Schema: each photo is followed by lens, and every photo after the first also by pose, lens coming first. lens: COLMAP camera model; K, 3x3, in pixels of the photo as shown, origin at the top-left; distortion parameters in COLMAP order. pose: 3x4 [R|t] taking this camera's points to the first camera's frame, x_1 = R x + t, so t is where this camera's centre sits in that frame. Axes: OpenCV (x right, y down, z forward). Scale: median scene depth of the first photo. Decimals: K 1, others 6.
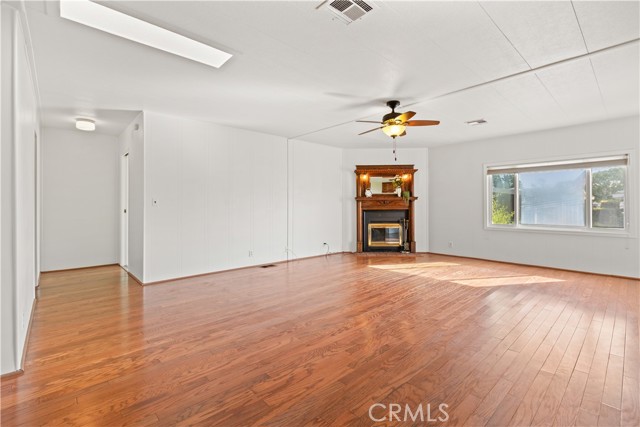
lens RADIAL K [[290.0, 0, 320.7], [0, 290.0, 206.1], [0, 0, 1]] dist [0.000217, -0.000029]
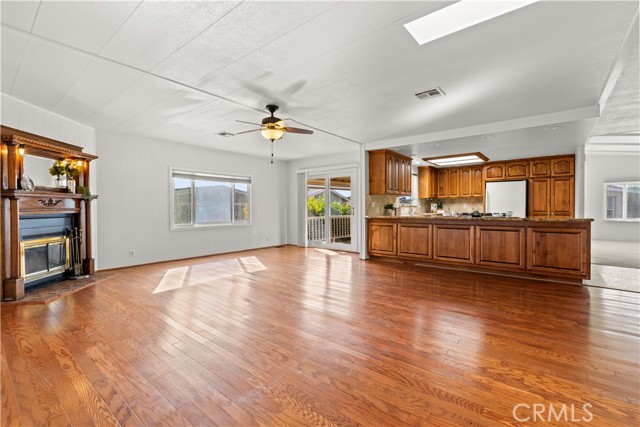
lens RADIAL K [[292.3, 0, 320.0], [0, 292.3, 213.5], [0, 0, 1]] dist [0.002514, 0.000591]
pose [[-0.154140, -0.018342, 0.987879, -0.634566], [0.003671, 0.999810, 0.019137, 0.002208], [-0.988042, 0.006576, -0.154044, 0.777109]]
